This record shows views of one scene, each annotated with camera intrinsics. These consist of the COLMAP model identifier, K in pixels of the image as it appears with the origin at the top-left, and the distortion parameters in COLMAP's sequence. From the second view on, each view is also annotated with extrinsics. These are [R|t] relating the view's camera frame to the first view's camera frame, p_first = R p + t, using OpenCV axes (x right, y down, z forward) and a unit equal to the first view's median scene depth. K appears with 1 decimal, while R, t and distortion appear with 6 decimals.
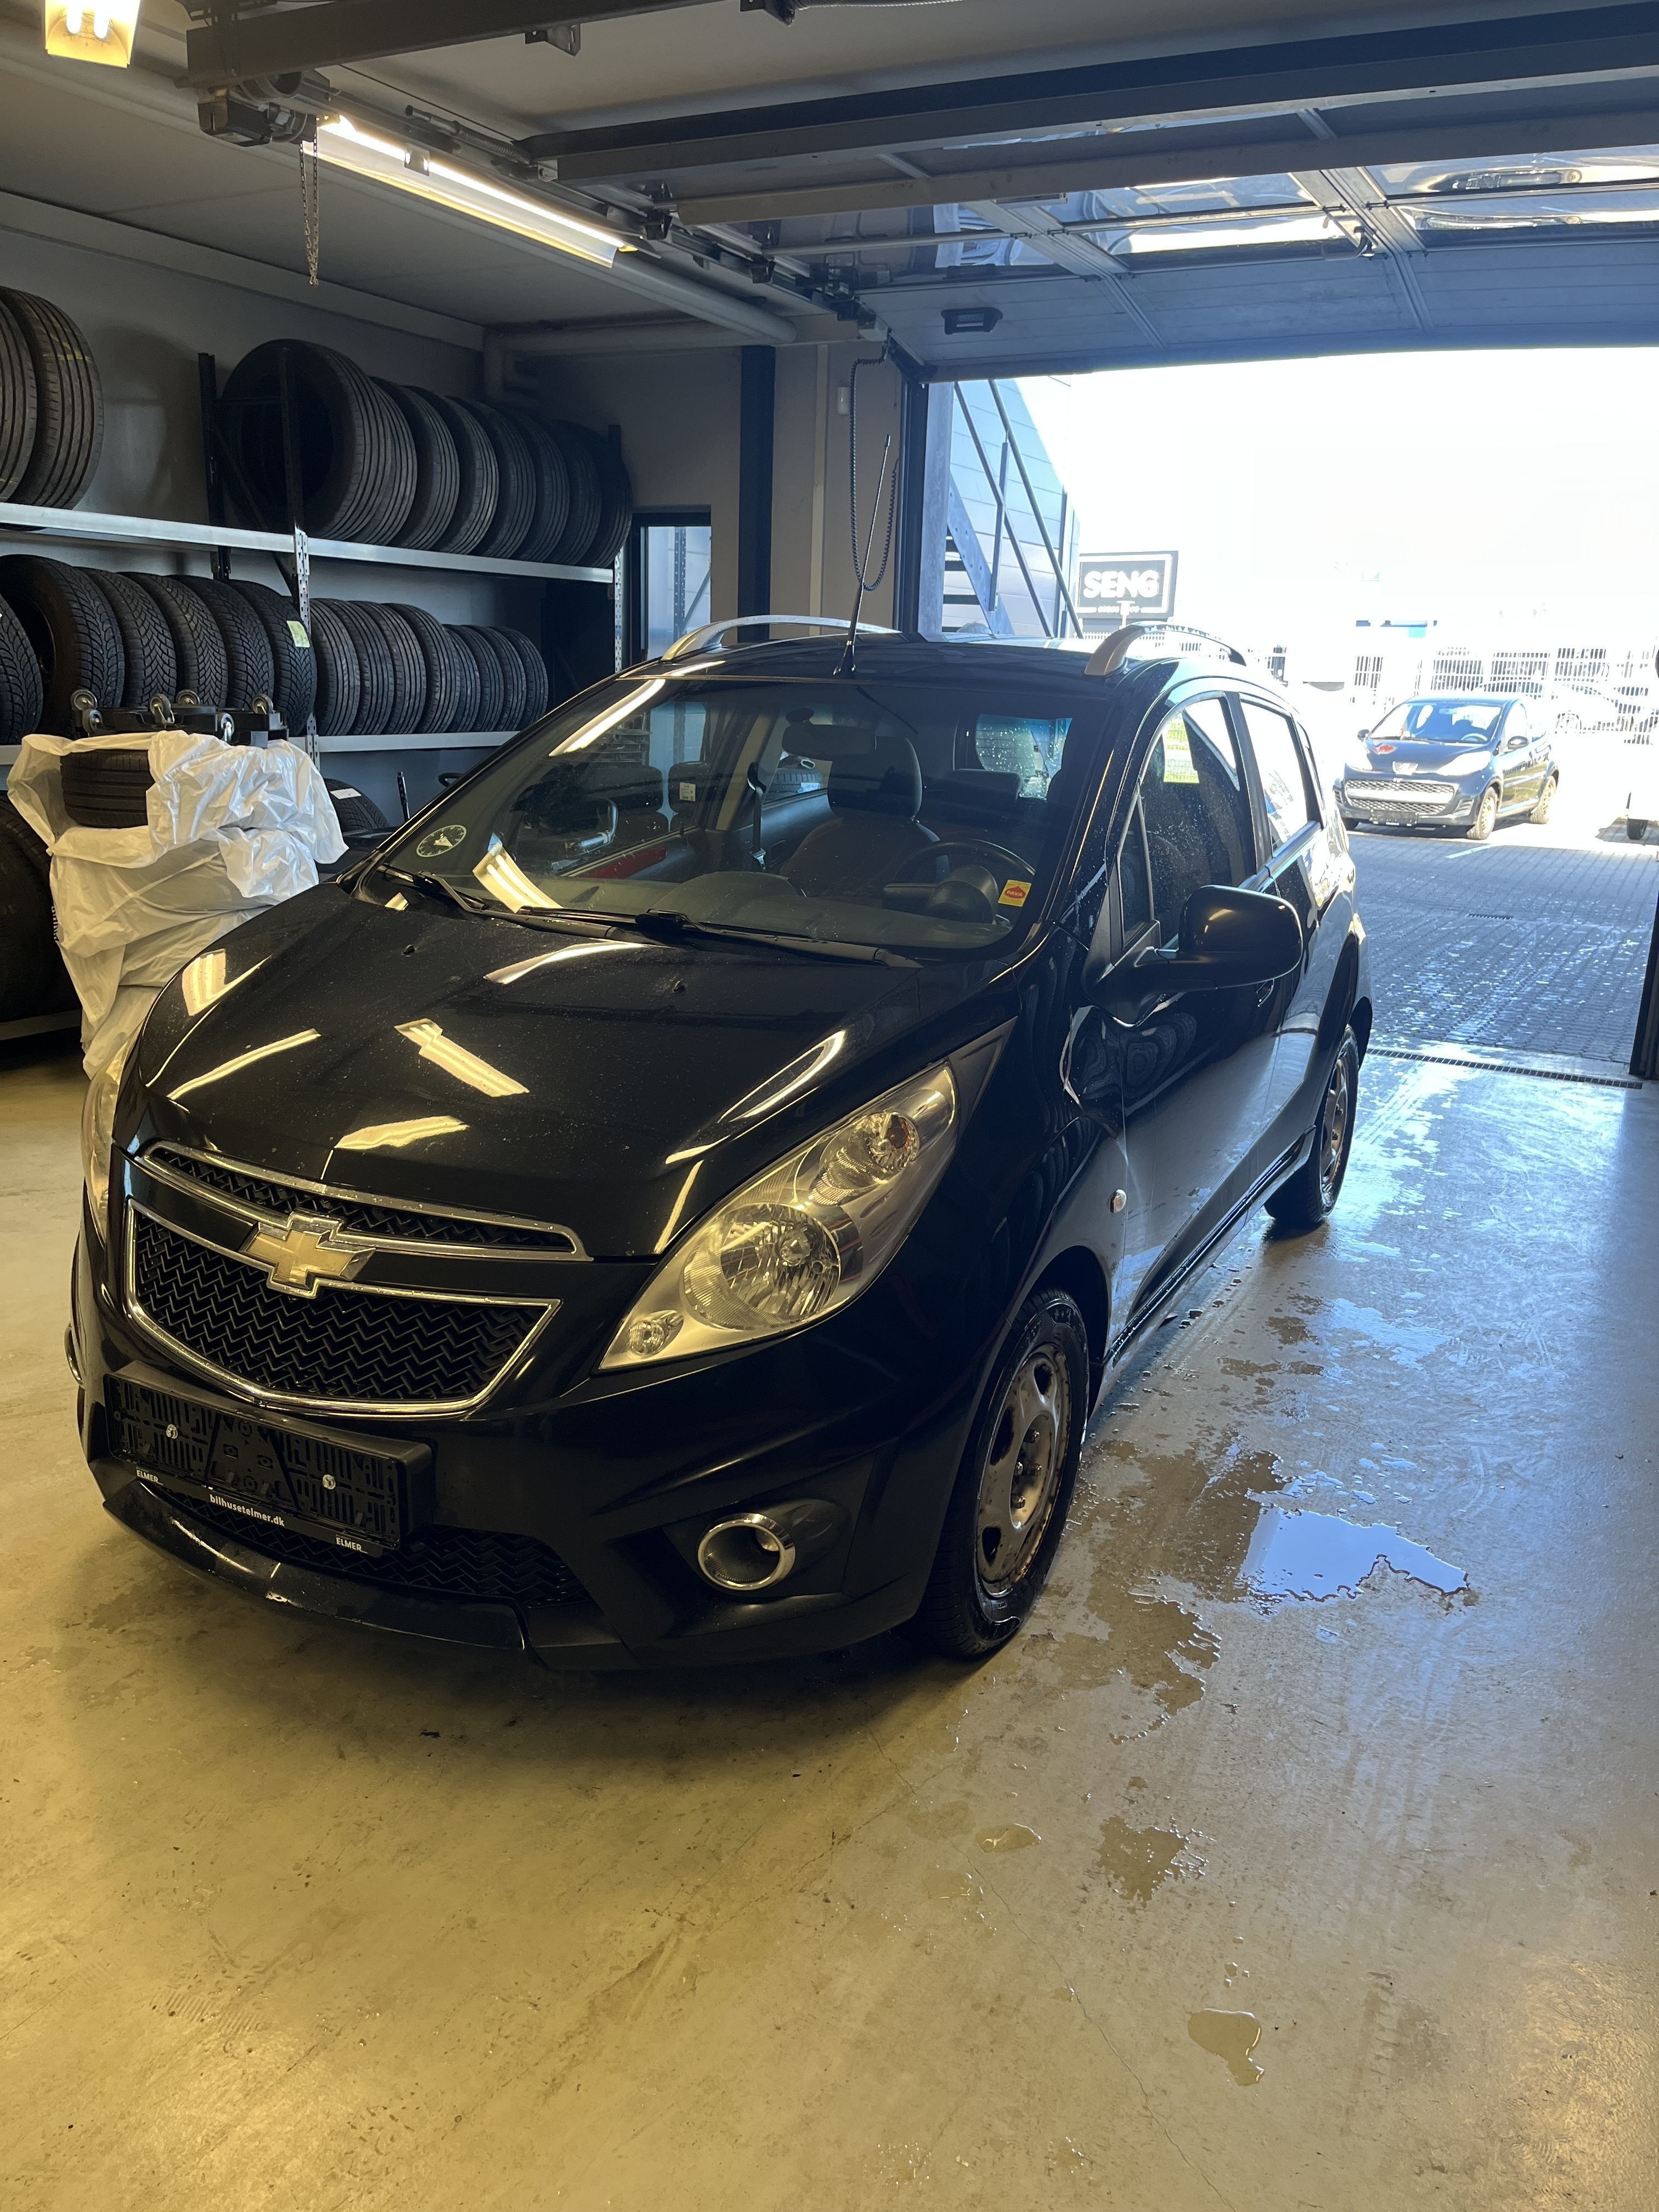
lens RADIAL K [[1694.9, 0, 842.3], [0, 1694.9, 1109.7], [0, 0, 1]] dist [0.003952, 0.003573]
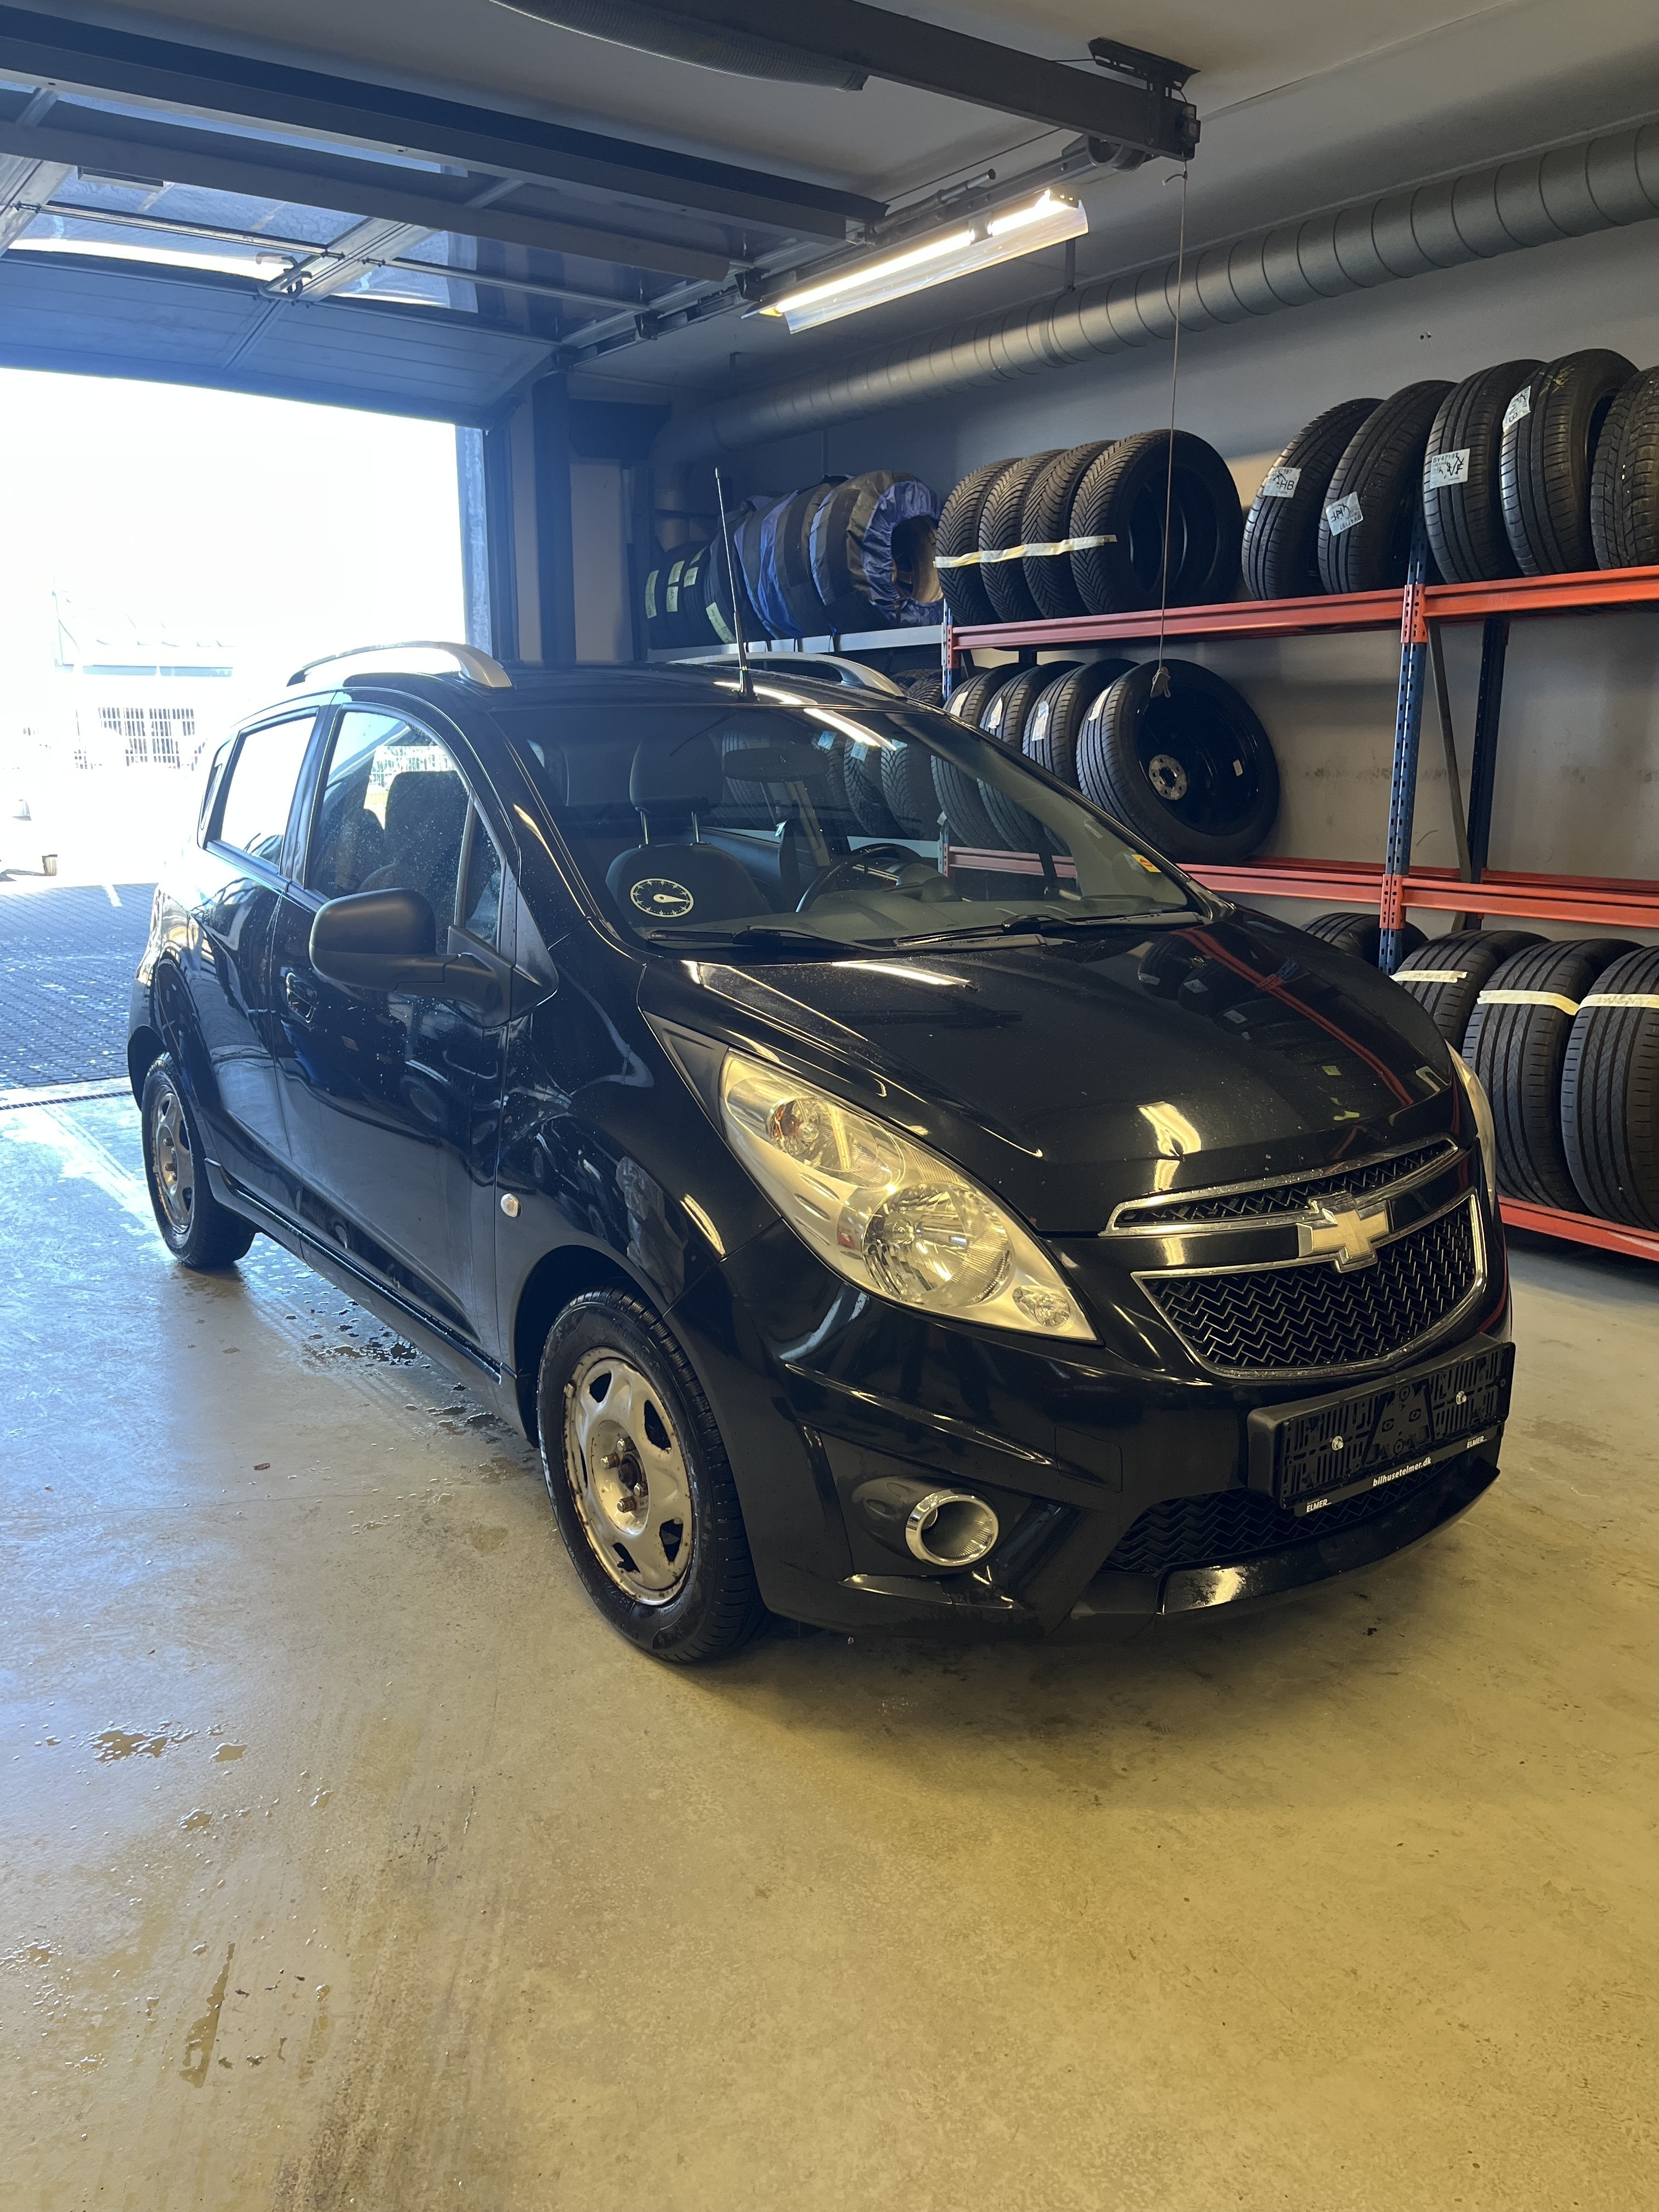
lens RADIAL K [[1694.9, 0, 842.3], [0, 1694.9, 1109.7], [0, 0, 1]] dist [0.003952, 0.003573]
pose [[0.450323, -0.225686, 0.863872, -1.344842], [0.244099, 0.961787, 0.124021, -0.194422], [-0.858851, 0.155020, 0.488205, 0.731707]]
